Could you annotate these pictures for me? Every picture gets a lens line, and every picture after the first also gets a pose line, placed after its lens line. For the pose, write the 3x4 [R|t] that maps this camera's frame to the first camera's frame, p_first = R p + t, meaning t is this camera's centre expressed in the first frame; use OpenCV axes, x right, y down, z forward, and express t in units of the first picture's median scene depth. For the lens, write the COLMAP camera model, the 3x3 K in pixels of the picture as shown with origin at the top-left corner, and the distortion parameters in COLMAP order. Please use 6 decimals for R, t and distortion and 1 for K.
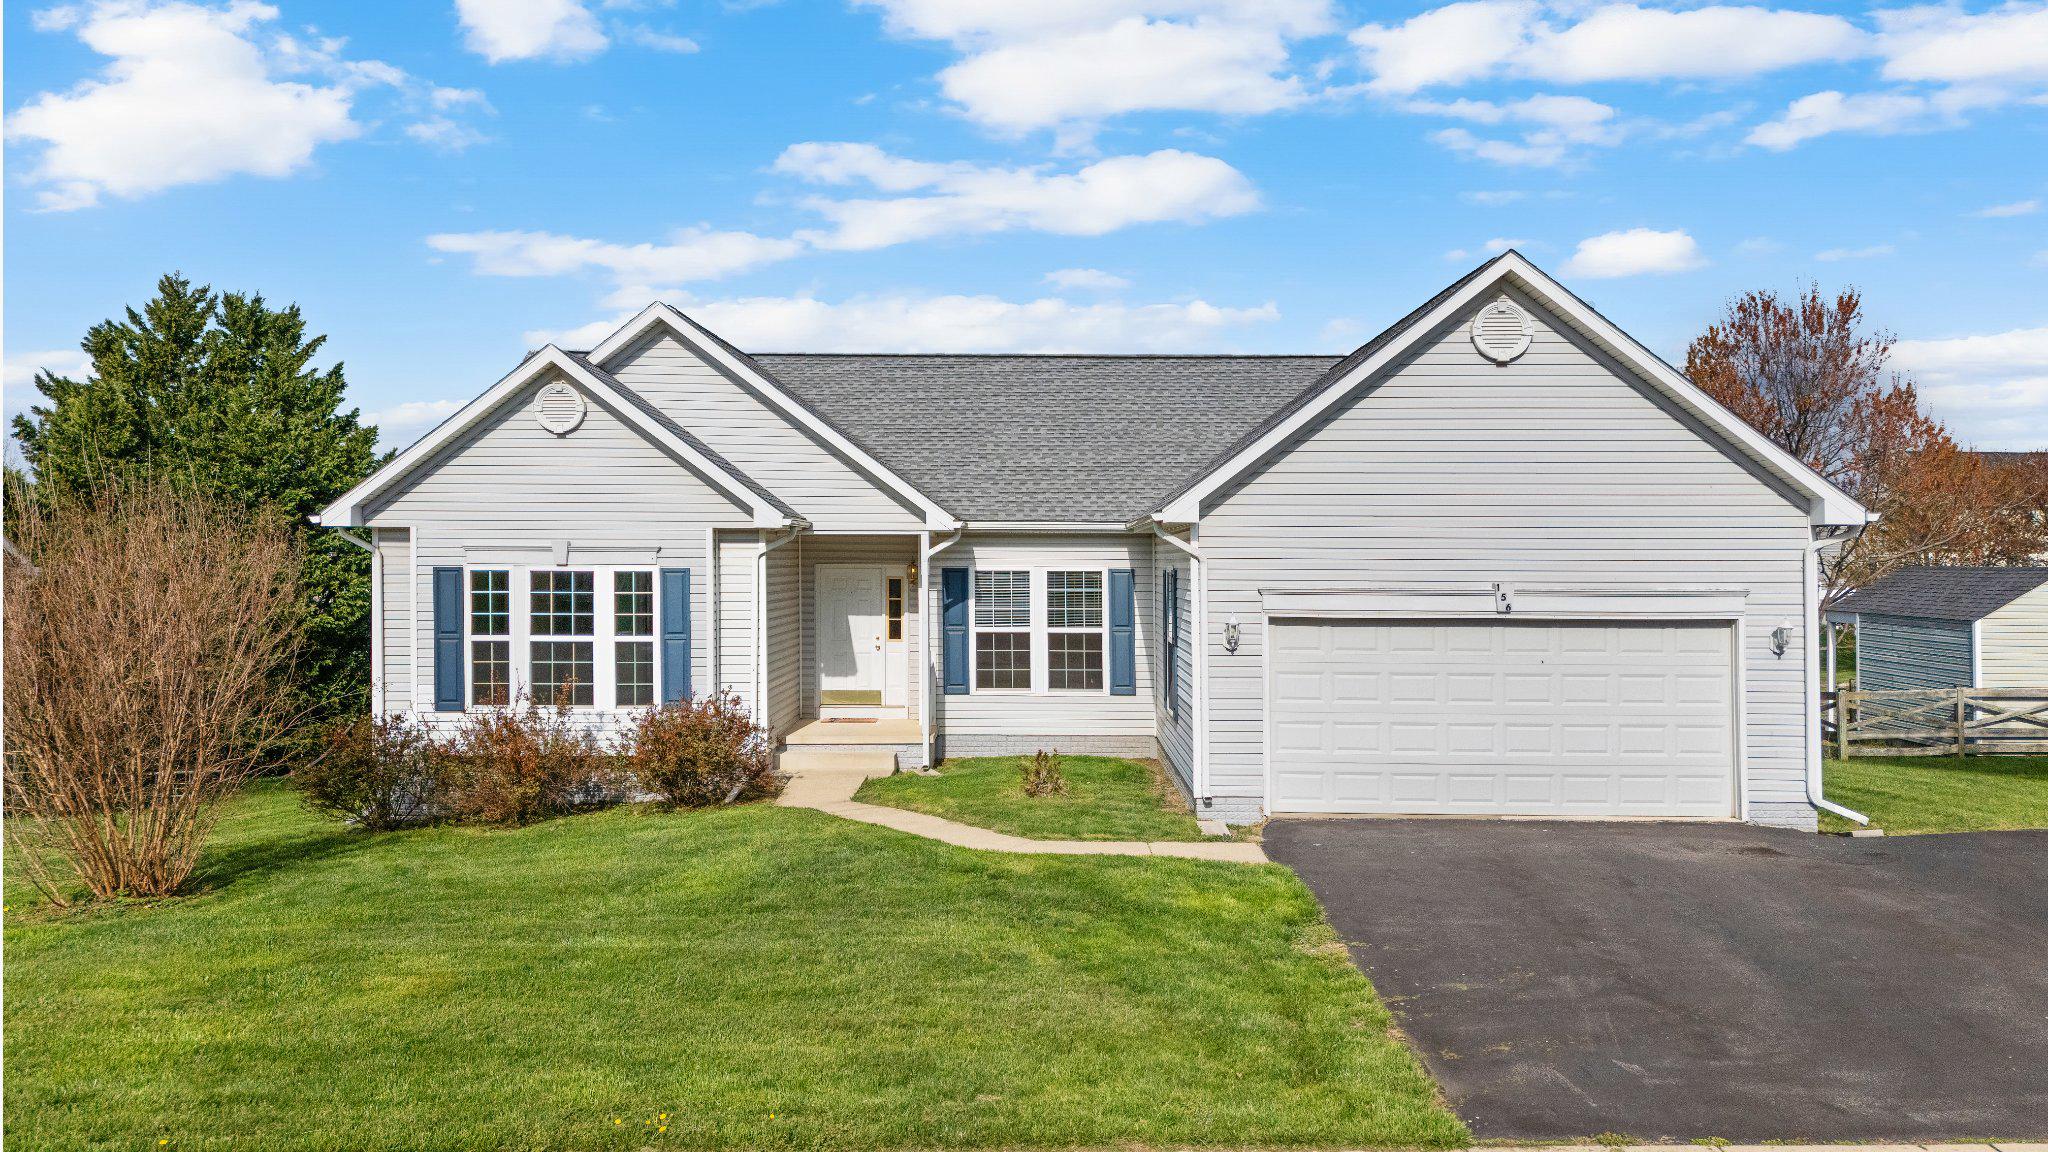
lens RADIAL K [[1564.9, 0, 1012.2], [0, 1564.9, 556.3], [0, 0, 1]] dist [0.028724, -0.004339]
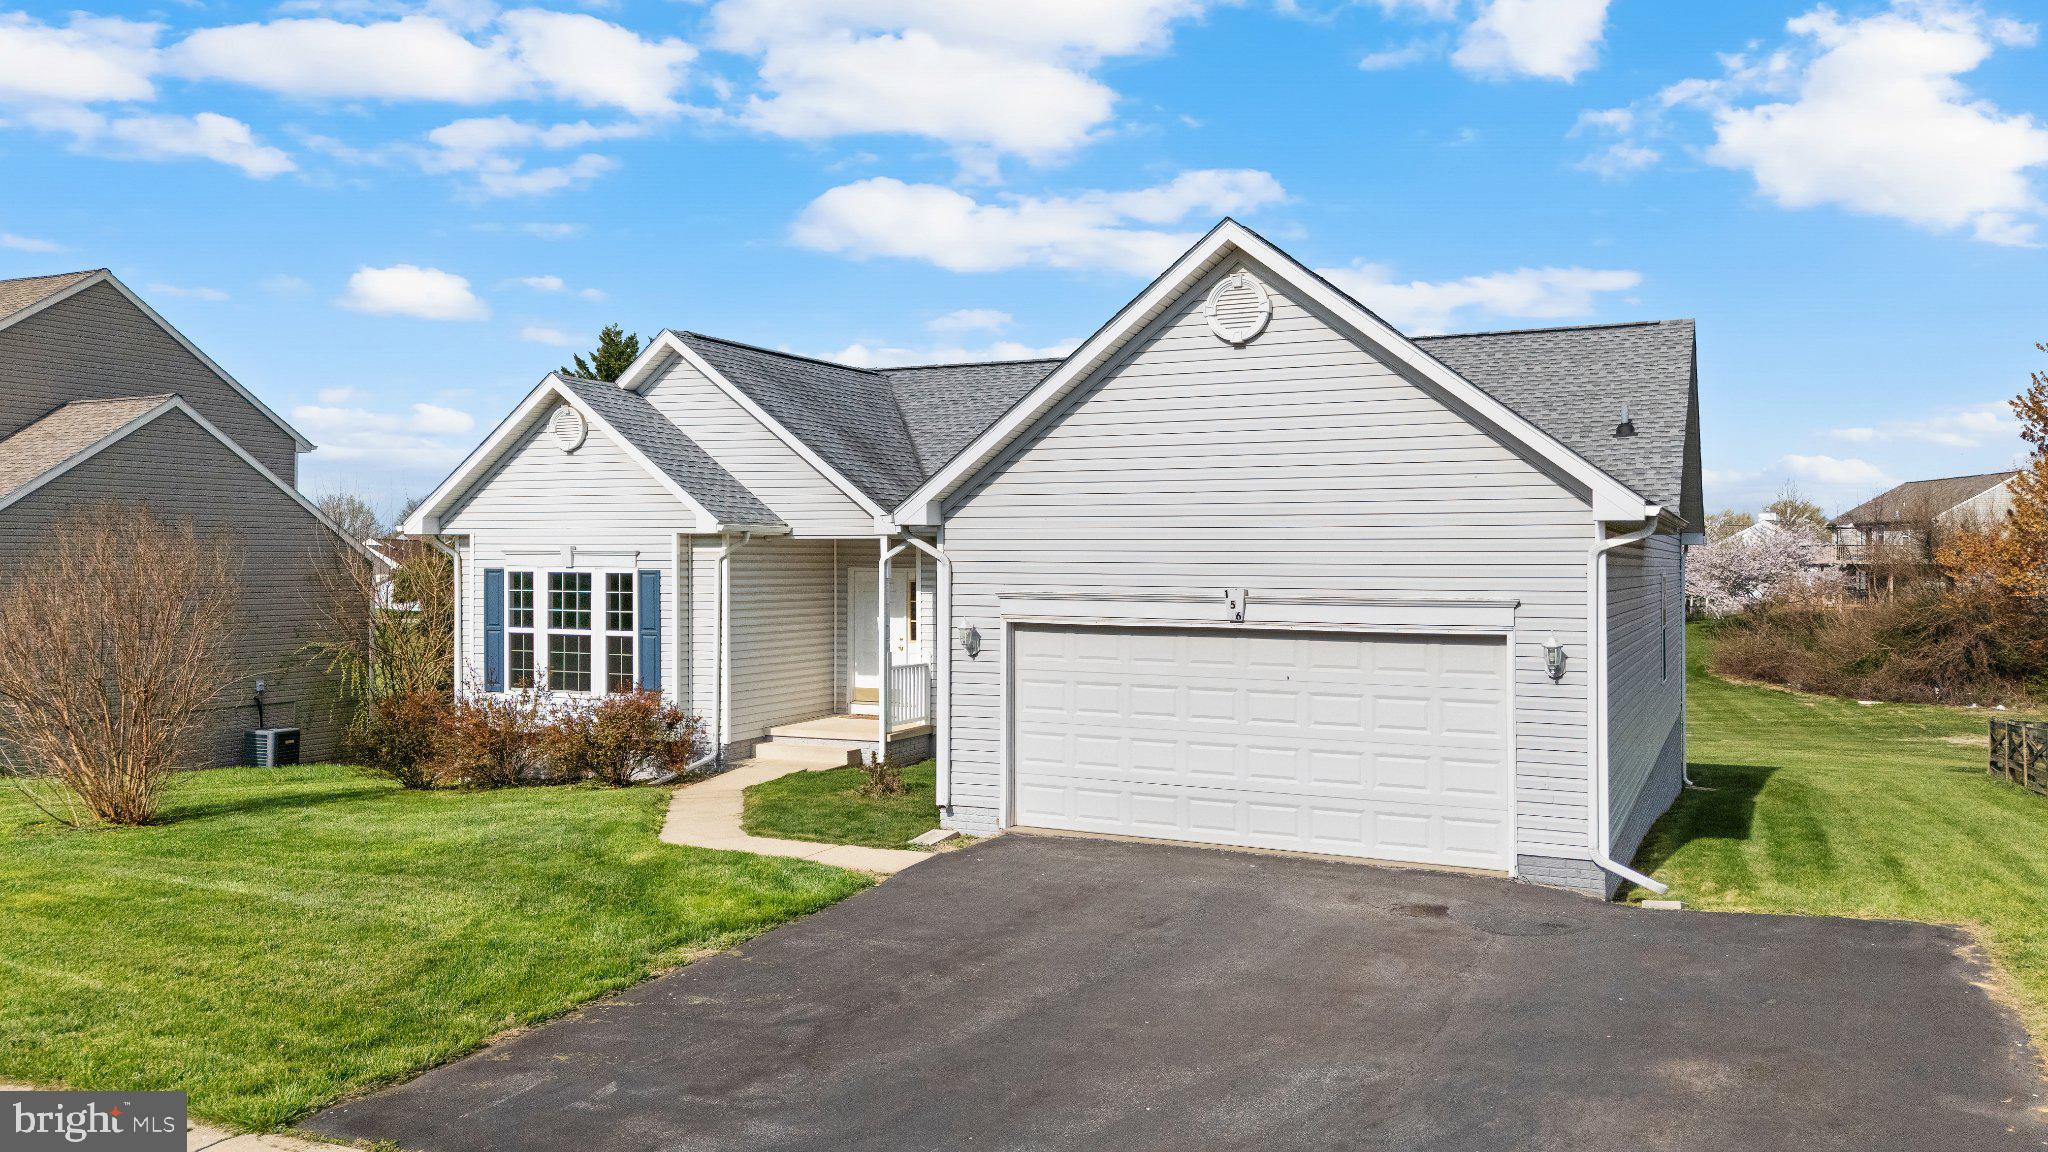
lens RADIAL K [[1564.9, 0, 1015.4], [0, 1564.9, 564.9], [0, 0, 1]] dist [0.028724, -0.004339]
pose [[0.901972, 0.001268, -0.431793, 0.494981], [0.000782, 0.999989, 0.004570, -0.000957], [0.431794, -0.004460, 0.901961, 0.114267]]
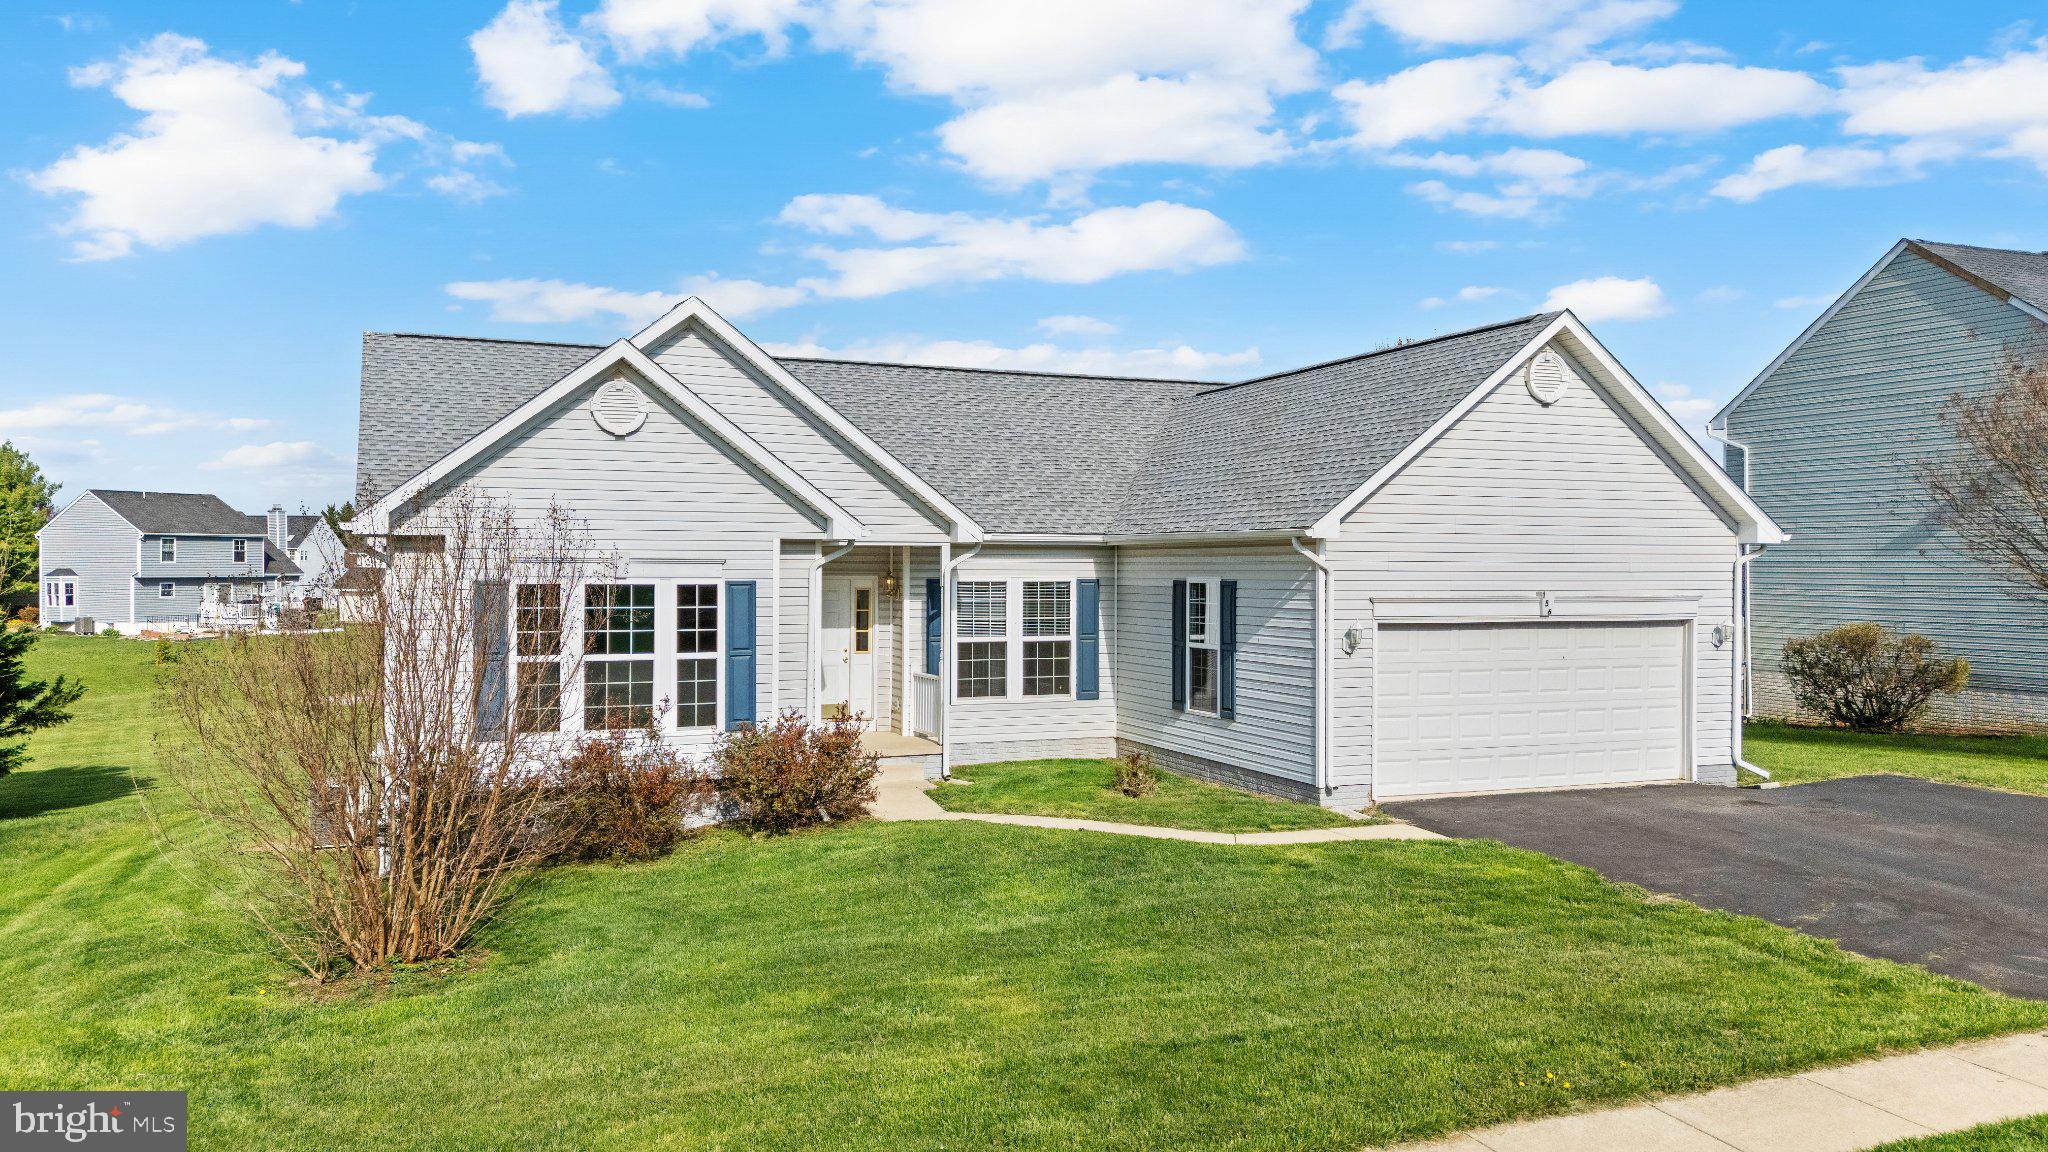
lens RADIAL K [[1564.9, 0, 1010.8], [0, 1564.9, 589.5], [0, 0, 1]] dist [0.028724, -0.004339]
pose [[0.919145, -0.006306, 0.393869, -0.438484], [-0.000738, 0.999843, 0.017730, -0.004038], [-0.393919, -0.016587, 0.918996, 0.061799]]
